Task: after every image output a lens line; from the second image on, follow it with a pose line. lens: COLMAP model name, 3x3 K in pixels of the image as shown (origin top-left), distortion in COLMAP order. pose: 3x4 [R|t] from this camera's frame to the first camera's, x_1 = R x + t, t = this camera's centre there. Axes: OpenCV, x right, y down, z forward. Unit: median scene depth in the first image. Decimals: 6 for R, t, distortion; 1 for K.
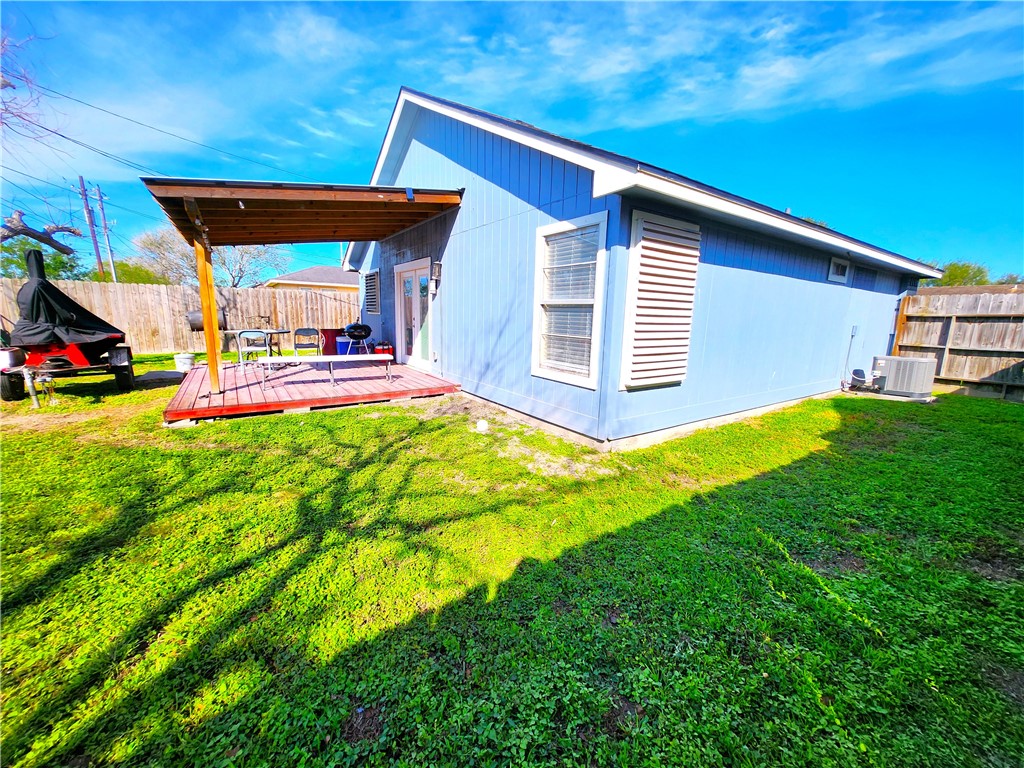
lens RADIAL K [[403.0, 0, 511.8], [0, 403.0, 387.8], [0, 0, 1]] dist [-0.005789, 0.002014]
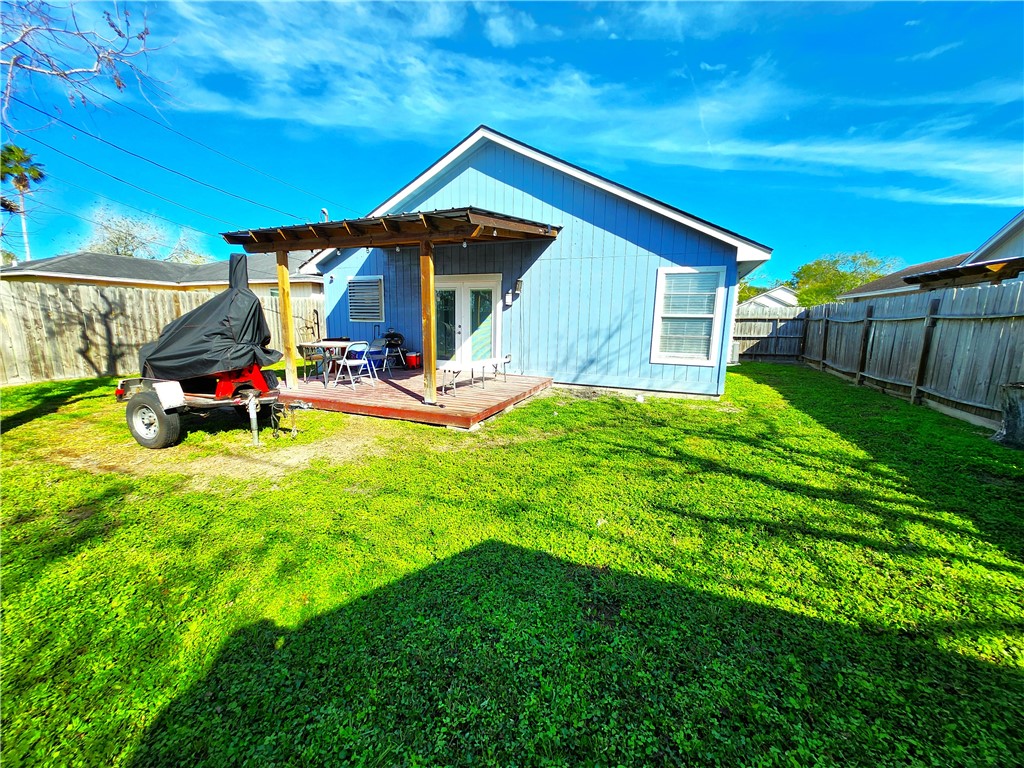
lens RADIAL K [[403.0, 0, 511.6], [0, 403.0, 391.3], [0, 0, 1]] dist [-0.005789, 0.002014]
pose [[0.839888, -0.106054, 0.532297, -0.992927], [0.101026, 0.994132, 0.038665, -0.031393], [-0.533274, 0.021302, 0.845674, -0.000608]]
